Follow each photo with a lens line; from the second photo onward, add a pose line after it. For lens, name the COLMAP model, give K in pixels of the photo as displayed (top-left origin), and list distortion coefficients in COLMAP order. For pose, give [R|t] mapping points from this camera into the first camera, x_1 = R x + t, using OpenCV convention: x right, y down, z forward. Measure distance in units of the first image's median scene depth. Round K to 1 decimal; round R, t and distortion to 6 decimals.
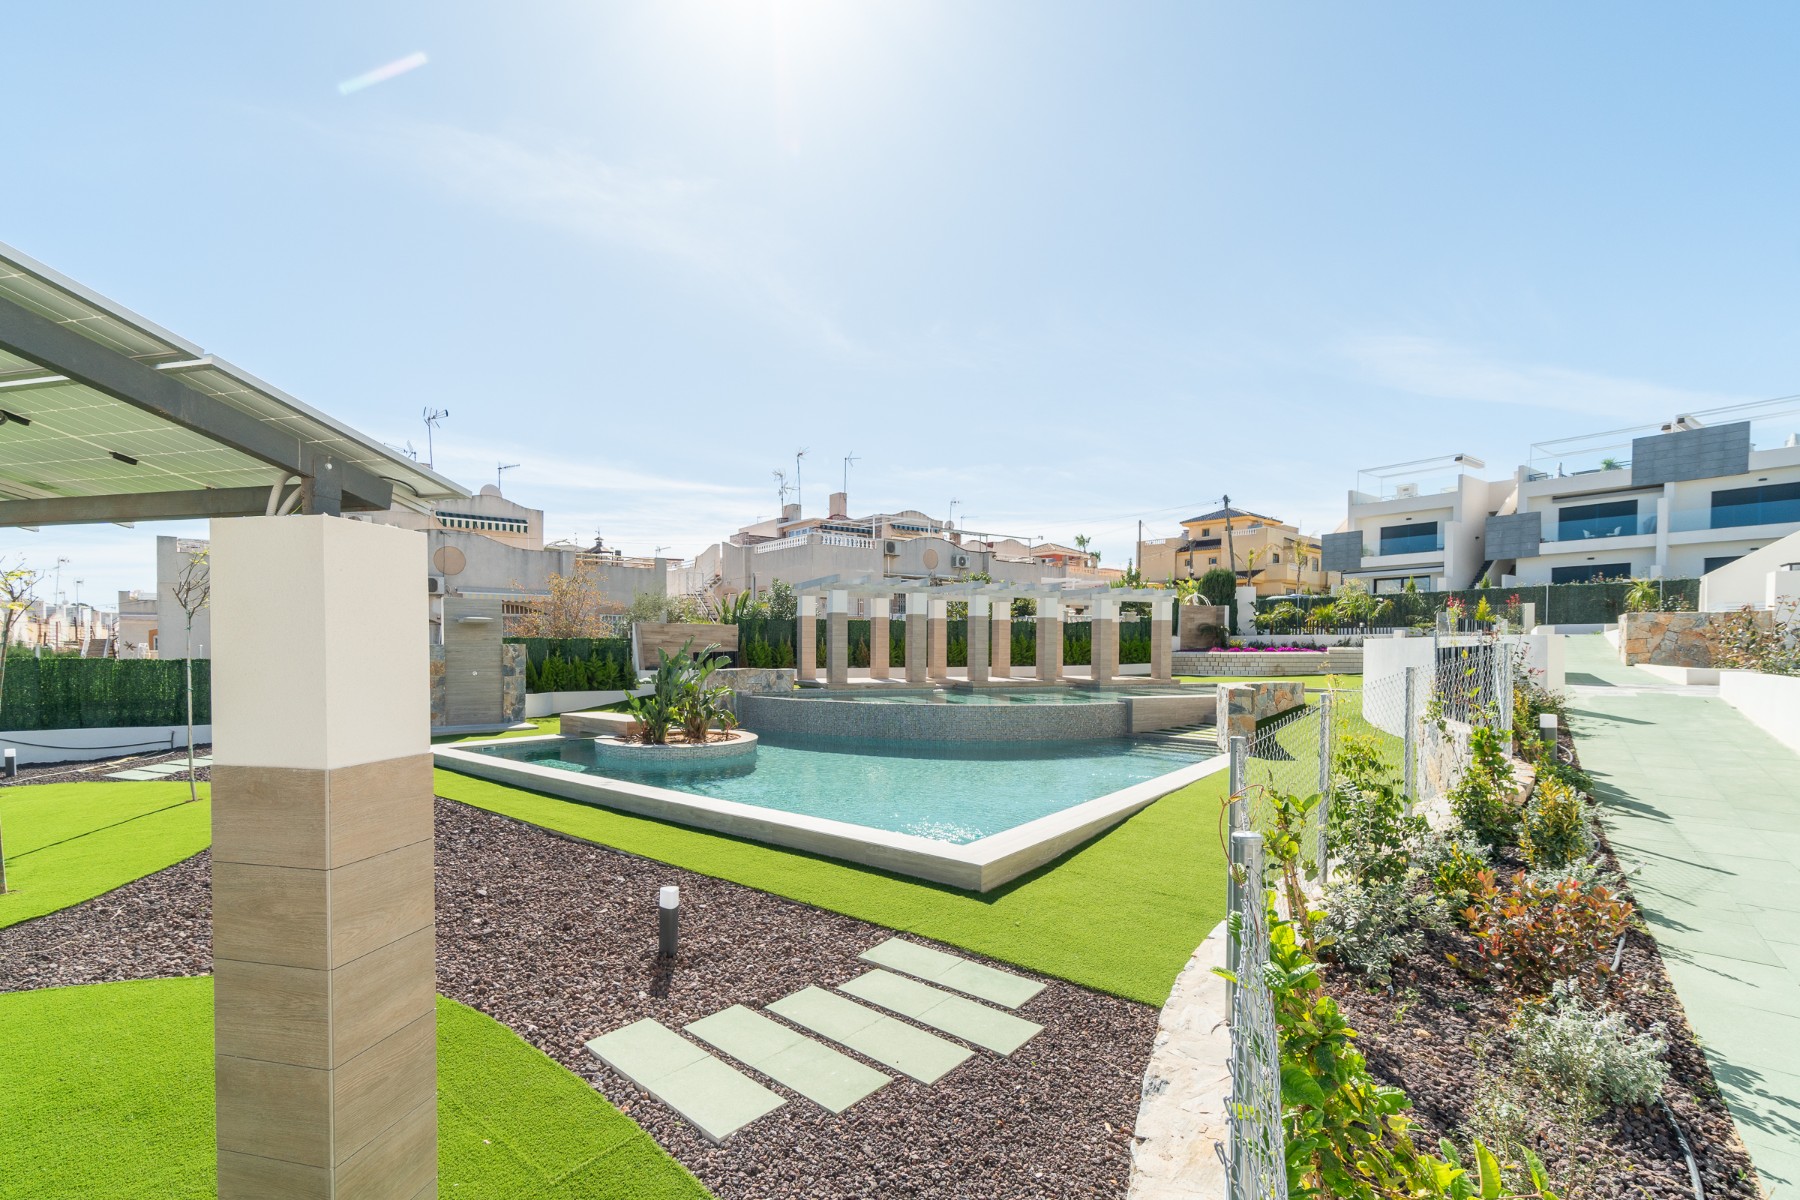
lens RADIAL K [[822.0, 0, 820.8], [0, 822.0, 656.8], [0, 0, 1]] dist [-0.006115, 0.000660]
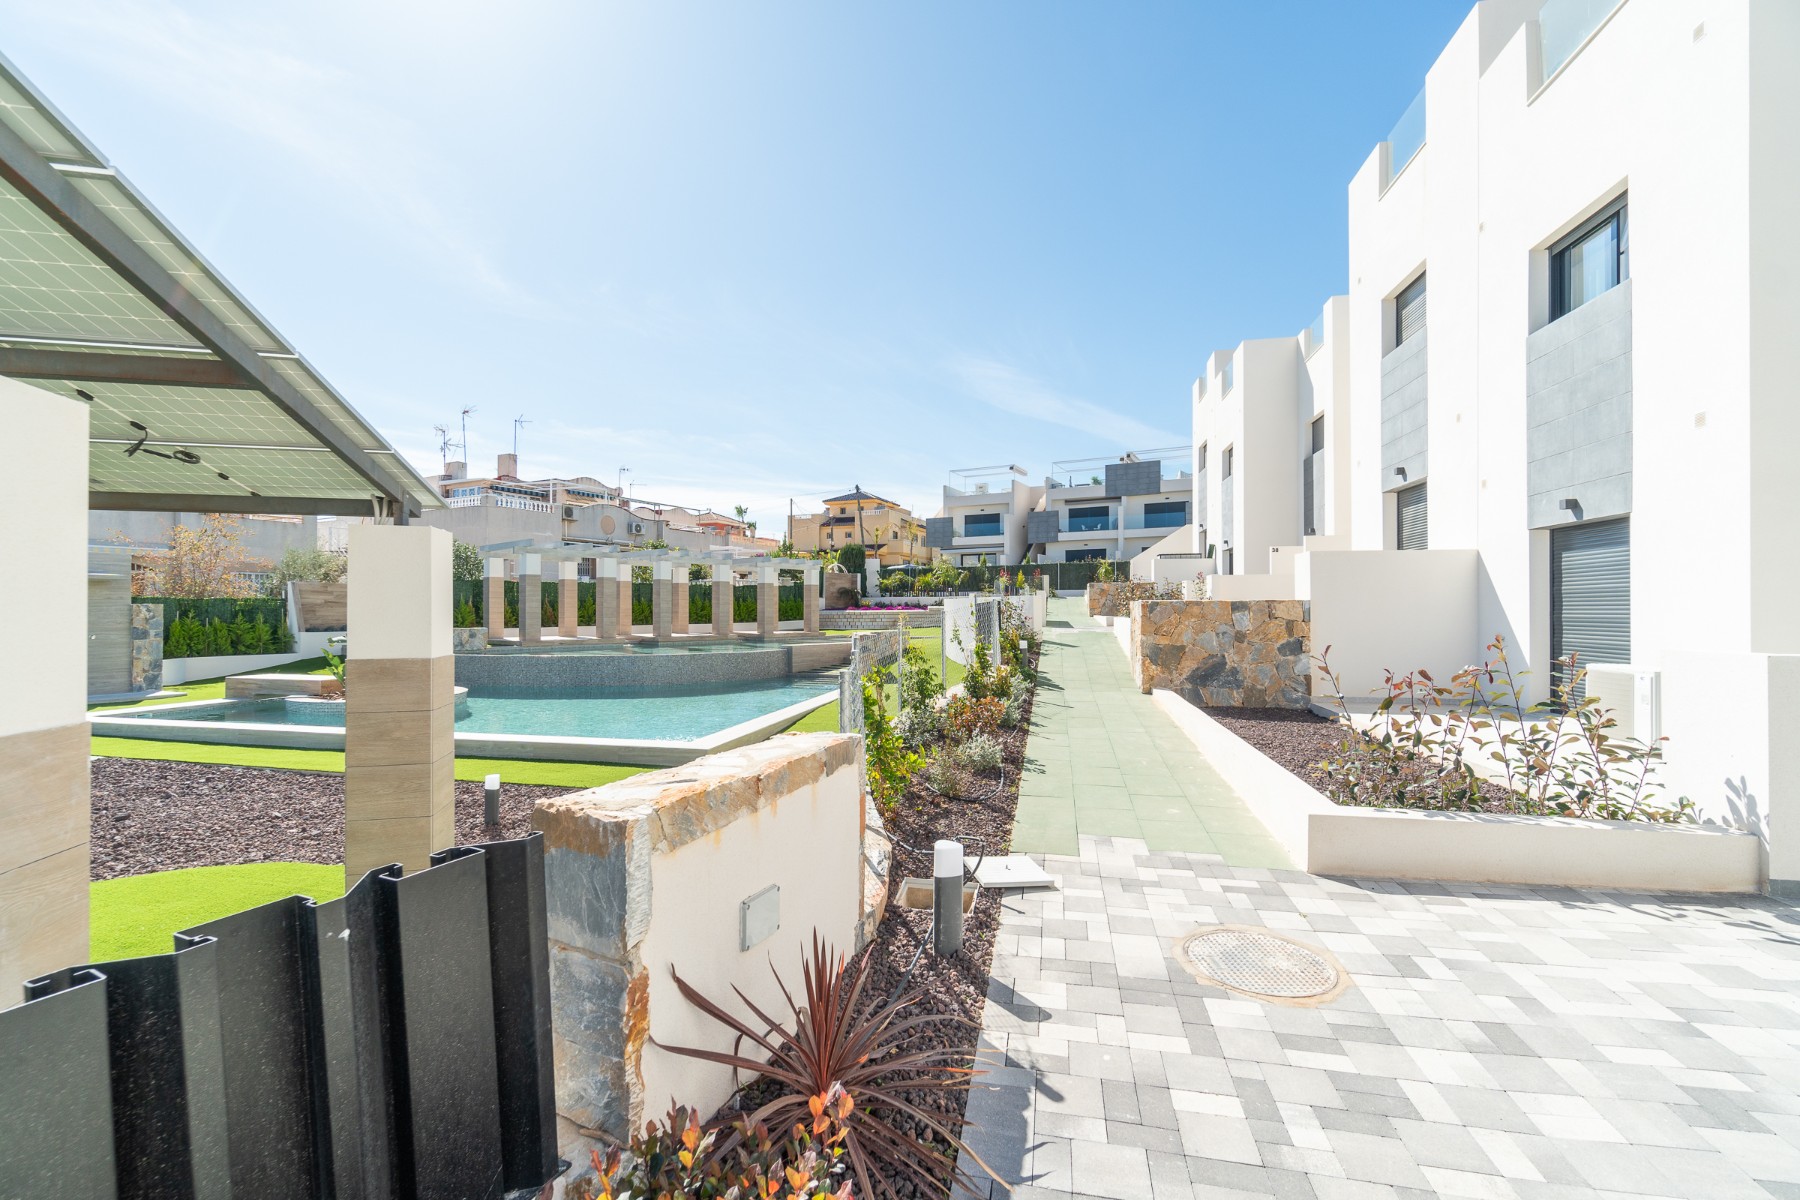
lens RADIAL K [[822.0, 0, 897.3], [0, 822.0, 601.1], [0, 0, 1]] dist [-0.006115, 0.000660]
pose [[0.875933, 0.000204, 0.482434, -0.067492], [0.010800, 0.999741, -0.020033, 0.006275], [-0.482313, 0.022758, 0.875703, -0.143721]]
